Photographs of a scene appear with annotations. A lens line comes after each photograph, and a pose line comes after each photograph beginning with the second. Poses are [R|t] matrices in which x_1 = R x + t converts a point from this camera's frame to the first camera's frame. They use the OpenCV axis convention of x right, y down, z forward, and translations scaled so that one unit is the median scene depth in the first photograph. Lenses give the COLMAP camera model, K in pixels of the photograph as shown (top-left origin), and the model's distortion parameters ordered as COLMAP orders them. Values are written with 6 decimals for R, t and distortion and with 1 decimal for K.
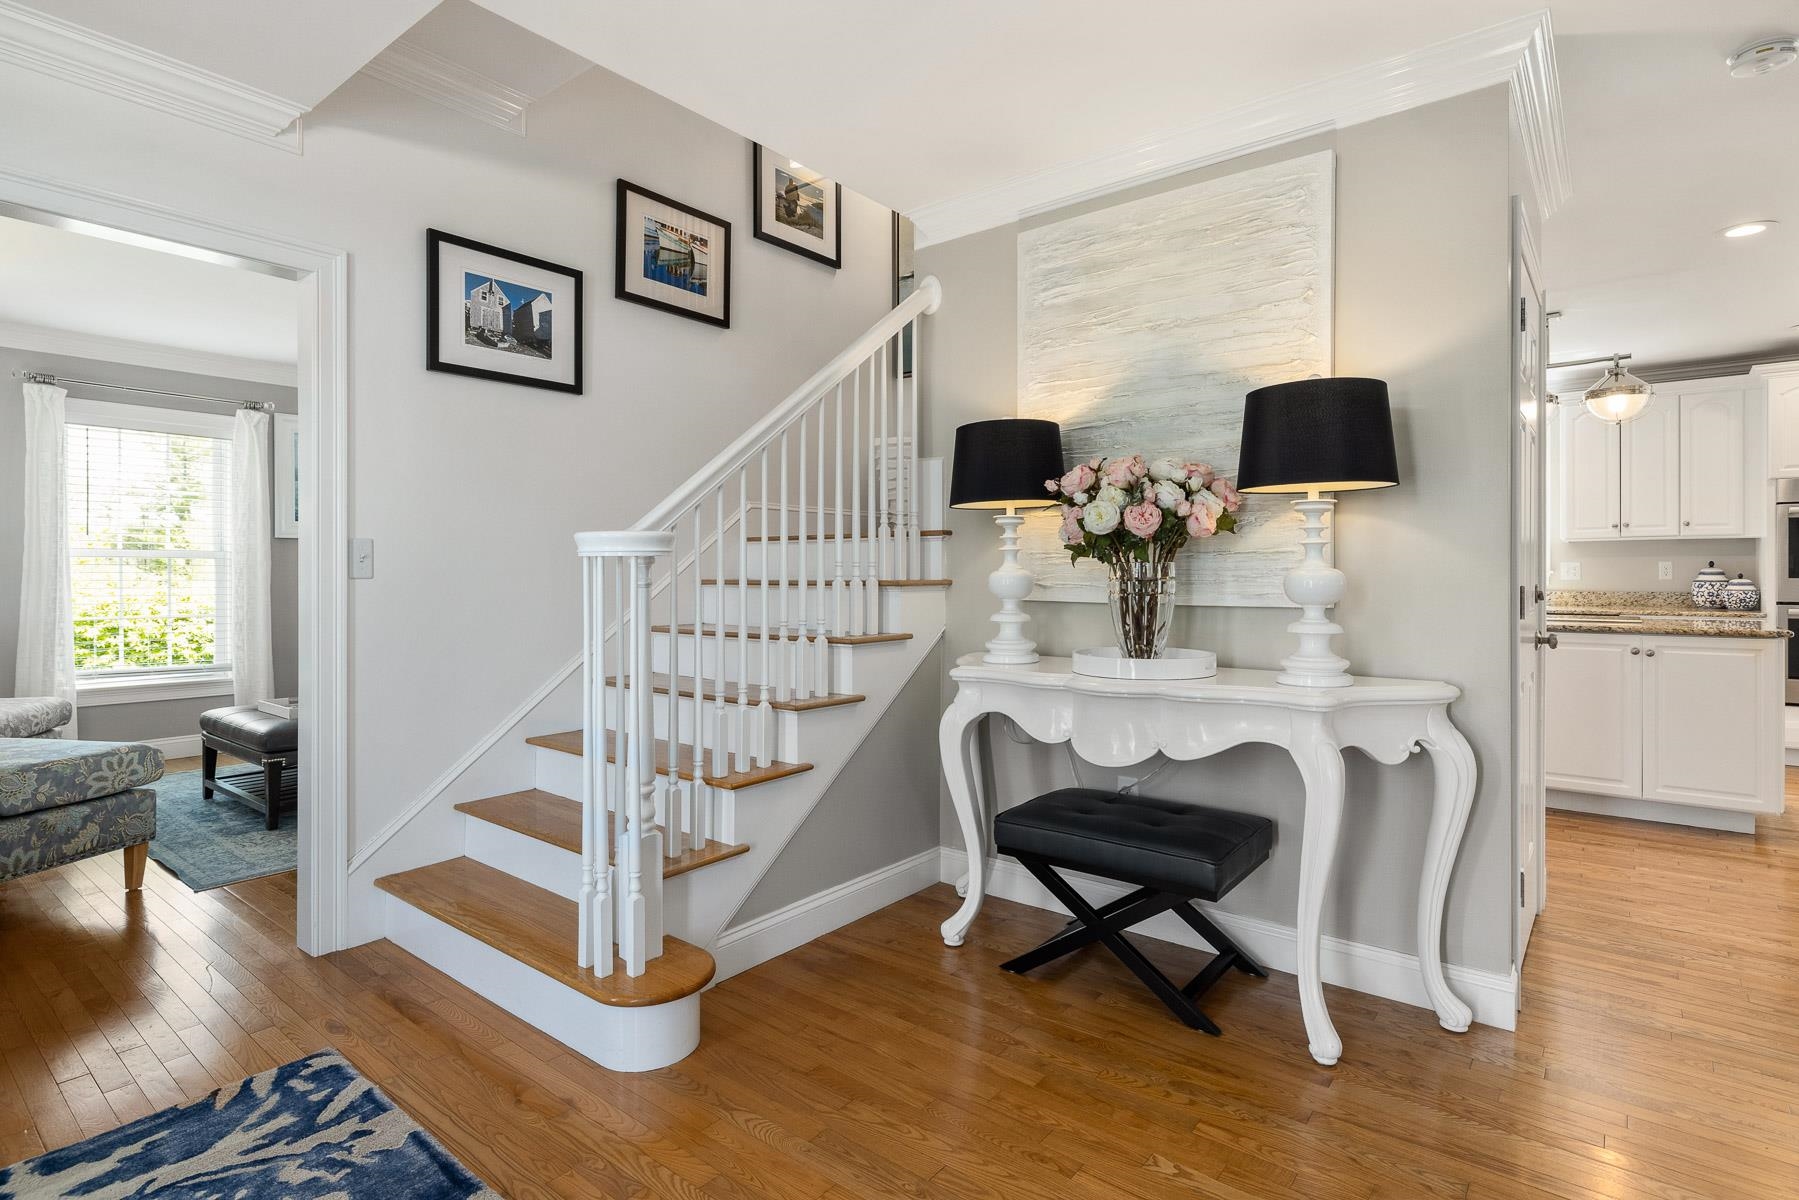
lens RADIAL K [[904.0, 0, 904.2], [0, 904.0, 573.5], [0, 0, 1]] dist [0.001104, 0.000165]
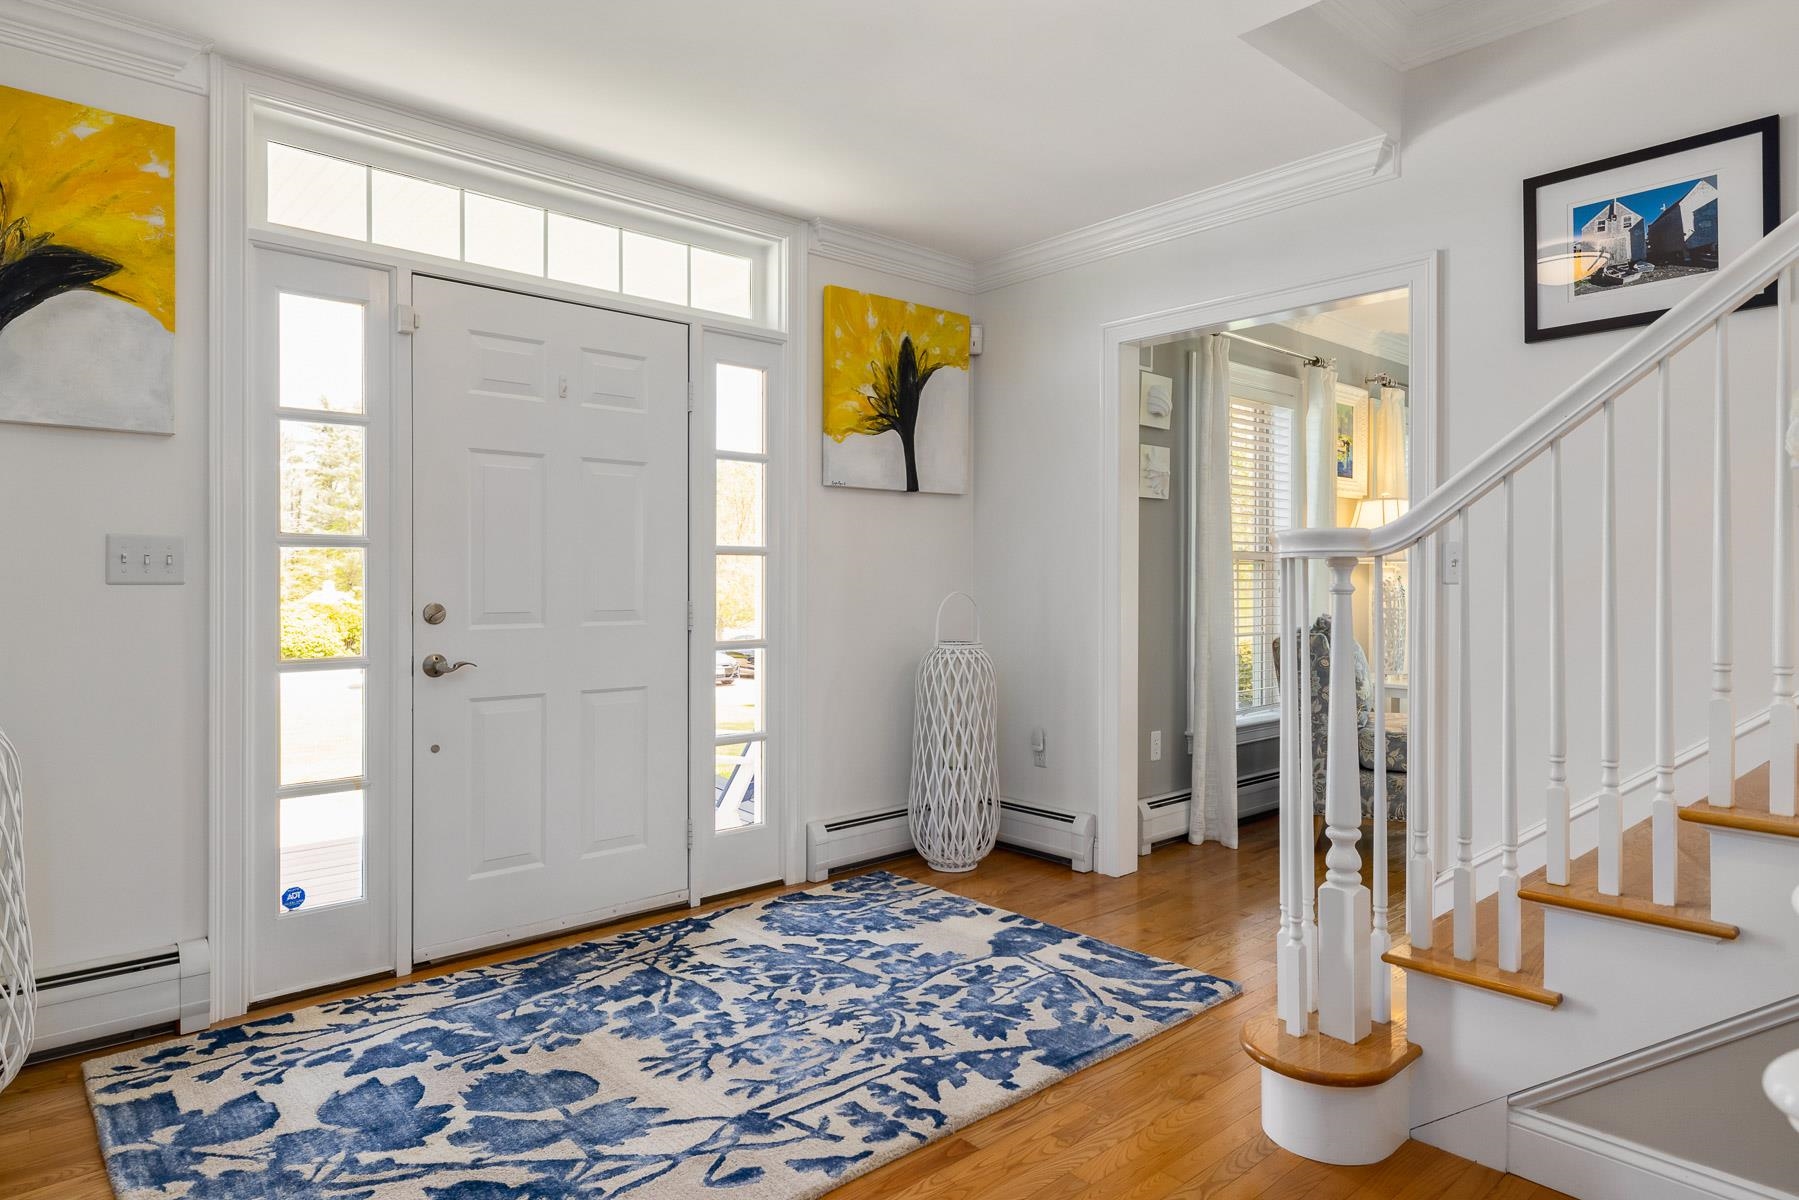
lens RADIAL K [[1048.0, 0, 899.0], [0, 1048.0, 576.6], [0, 0, 1]] dist [-0.002675, -0.000938]
pose [[-0.166094, -0.001834, -0.986108, 0.560114], [-0.002990, 0.999995, -0.001356, 0.001461], [0.986105, 0.002723, -0.166098, 0.573440]]
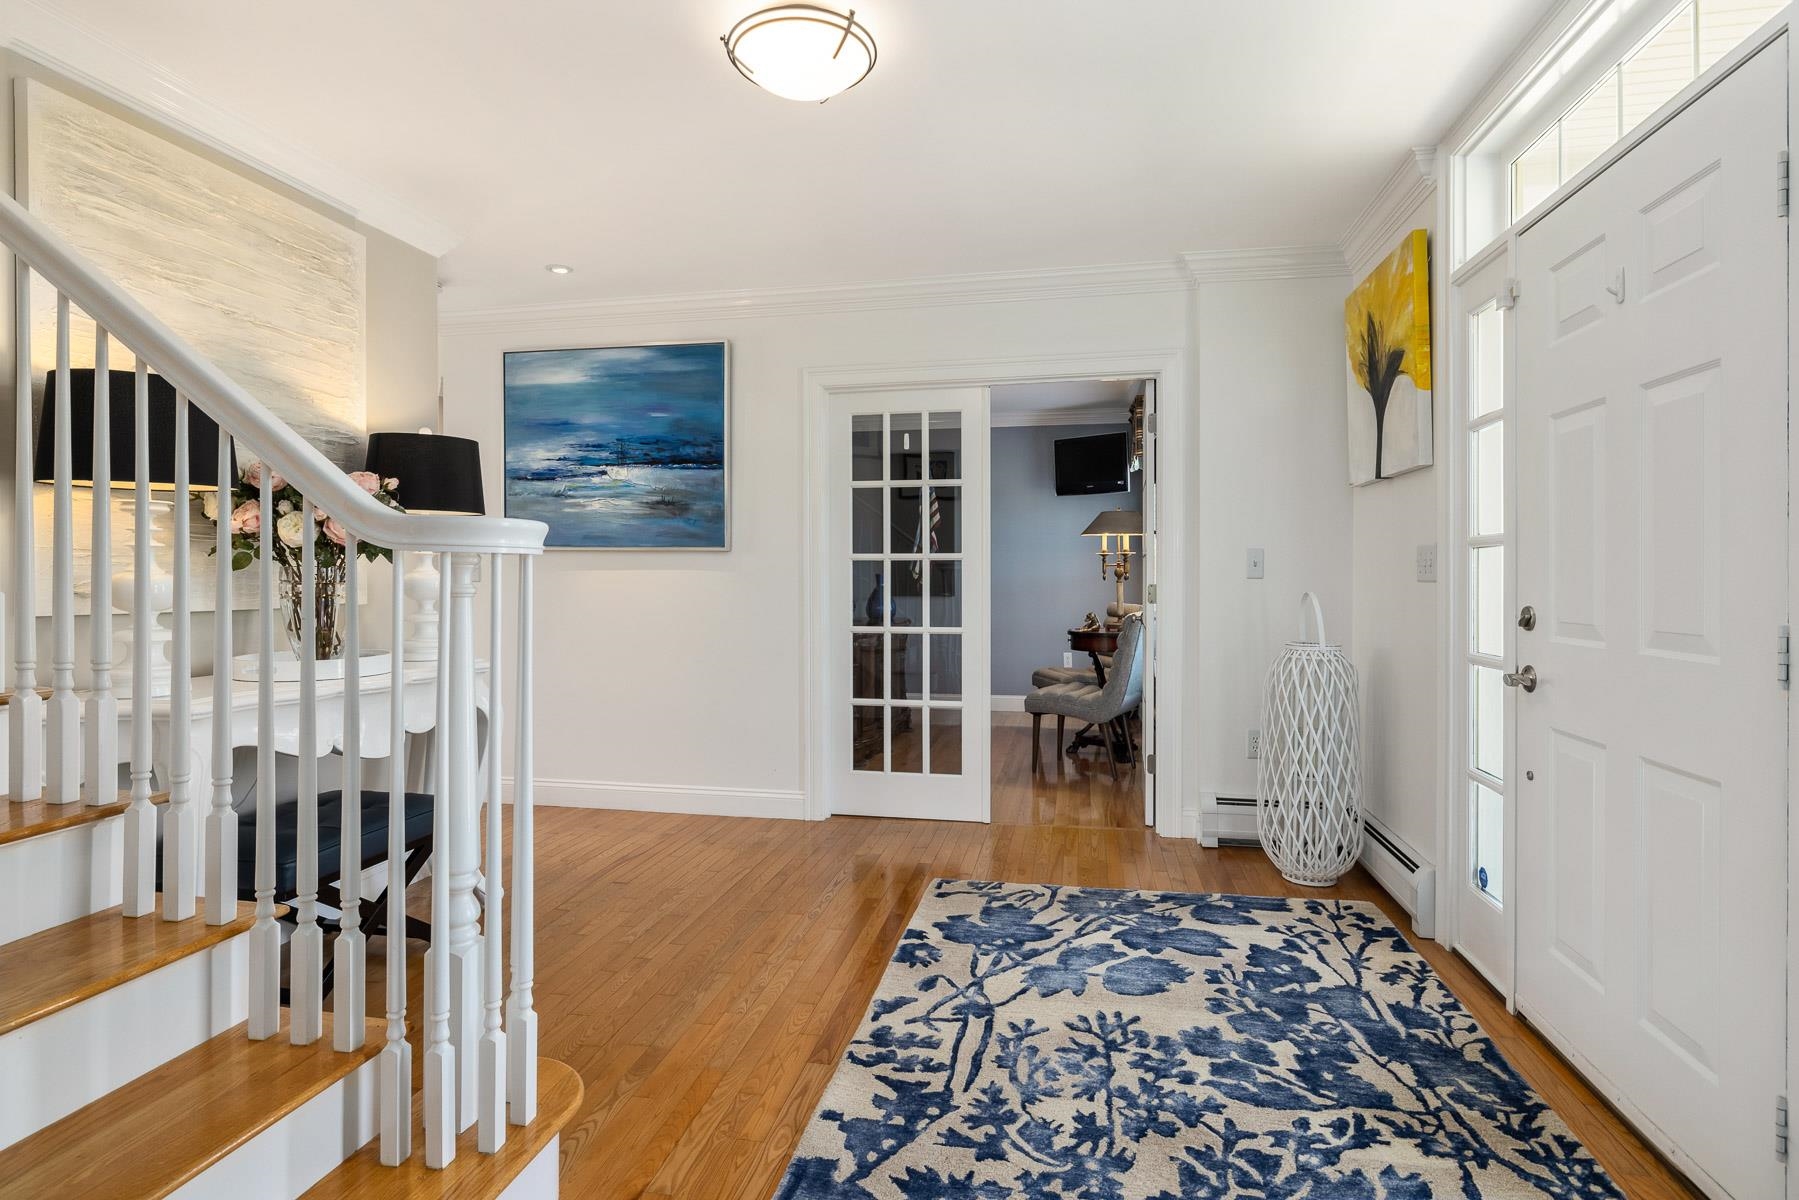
lens RADIAL K [[904.0, 0, 904.2], [0, 904.0, 573.5], [0, 0, 1]] dist [0.001104, 0.000165]
pose [[-0.464523, 0.002264, 0.885558, -0.830258], [0.003433, 0.999994, -0.000756, -0.000094], [-0.885554, 0.002689, -0.464528, 0.777494]]
